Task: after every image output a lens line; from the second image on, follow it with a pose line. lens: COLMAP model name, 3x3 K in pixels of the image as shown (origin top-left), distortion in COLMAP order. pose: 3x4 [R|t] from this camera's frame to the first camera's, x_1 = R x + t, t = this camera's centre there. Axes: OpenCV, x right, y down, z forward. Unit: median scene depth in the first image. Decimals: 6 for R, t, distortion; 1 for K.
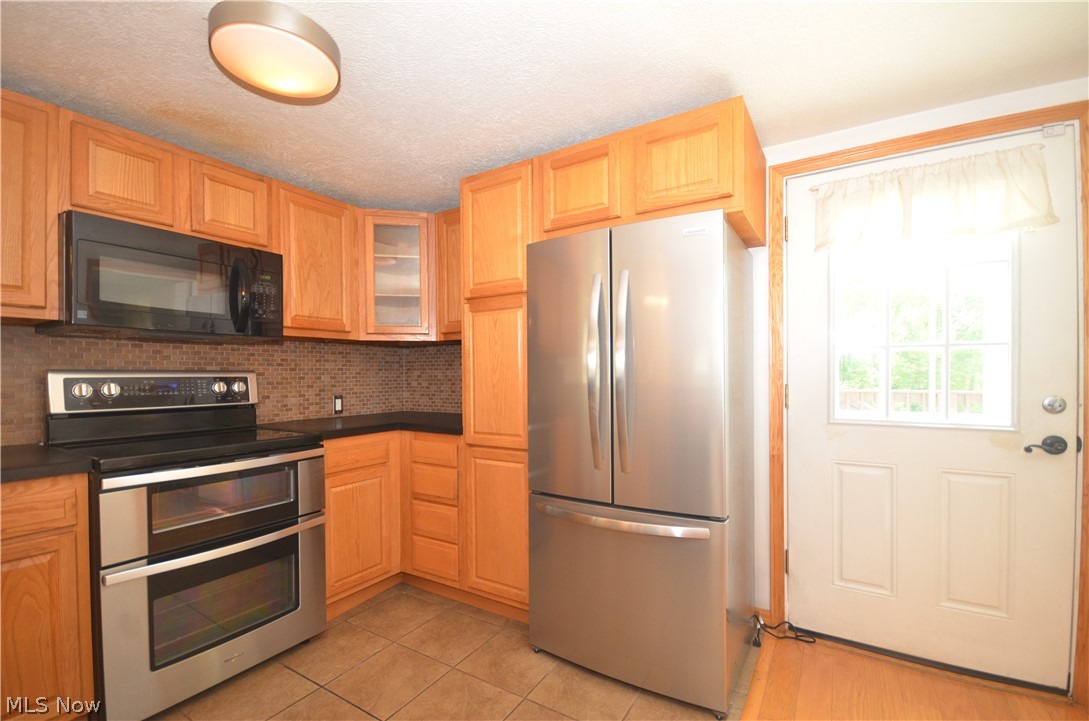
lens RADIAL K [[475.7, 0, 543.7], [0, 475.7, 378.2], [0, 0, 1]] dist [0.004431, -0.009097]
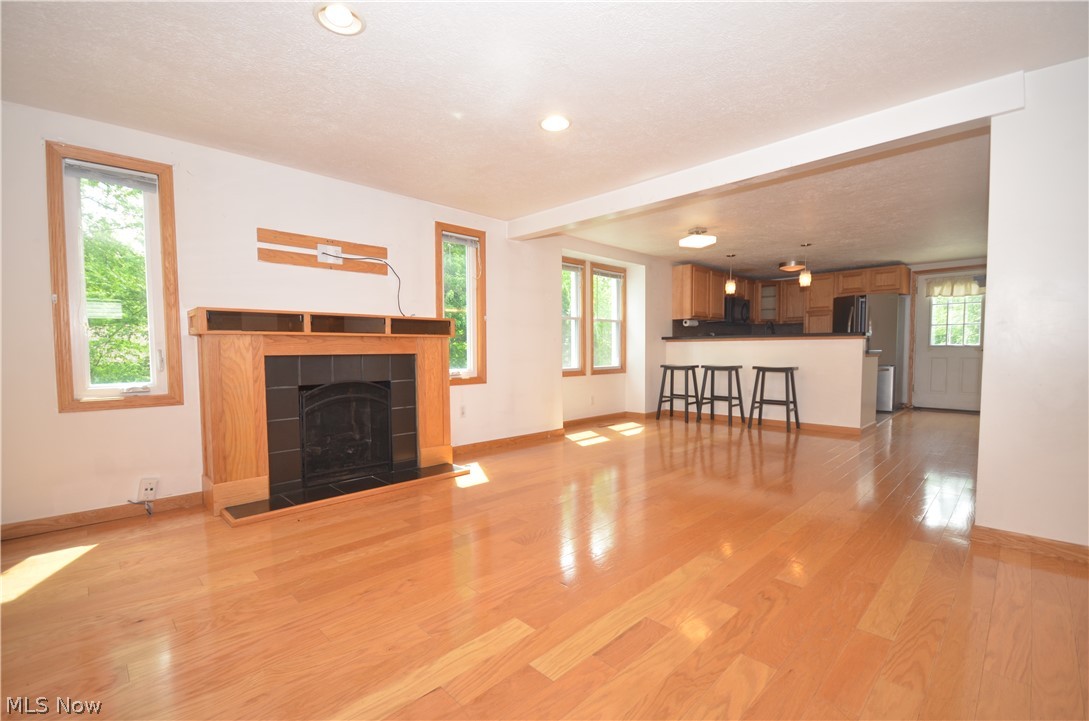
lens RADIAL K [[475.7, 0, 541.8], [0, 475.7, 376.7], [0, 0, 1]] dist [0.004431, -0.009097]
pose [[0.970696, 0.013695, -0.239919, -1.265729], [-0.002167, 0.998833, 0.048247, 0.145647], [0.240300, -0.046313, 0.969593, -2.956225]]
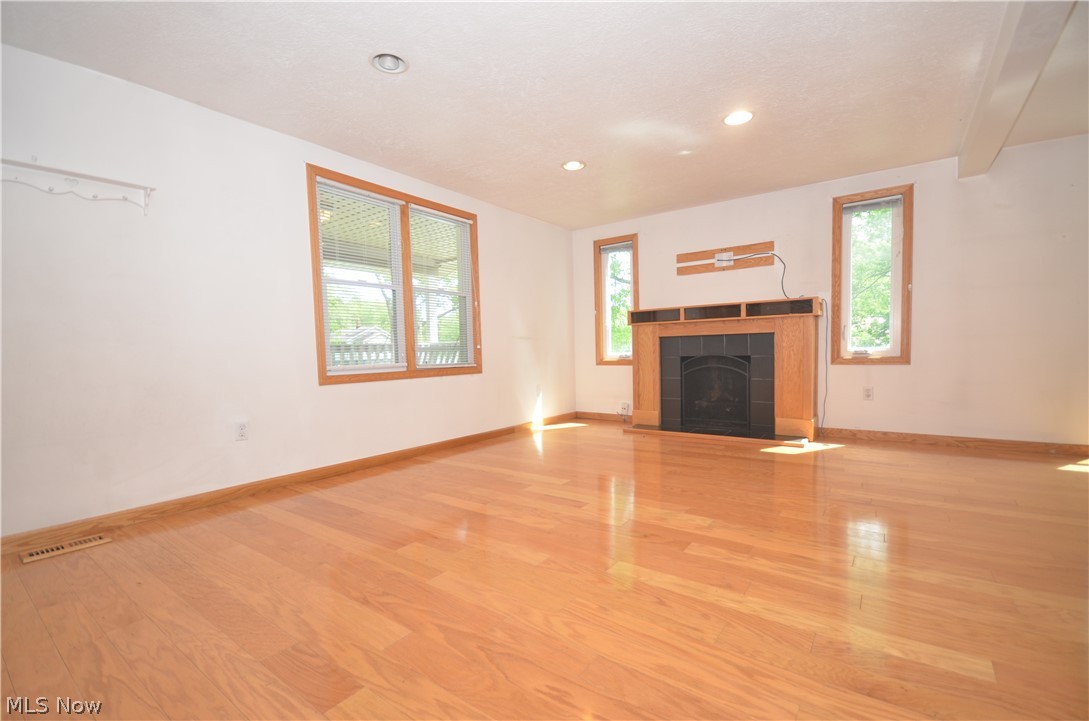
lens RADIAL K [[475.7, 0, 540.1], [0, 475.7, 377.6], [0, 0, 1]] dist [0.004431, -0.009097]
pose [[-0.084878, 0.065831, -0.994214, -0.108809], [0.015608, 0.997780, 0.064735, 0.190196], [0.996269, -0.010023, -0.085717, -2.185452]]
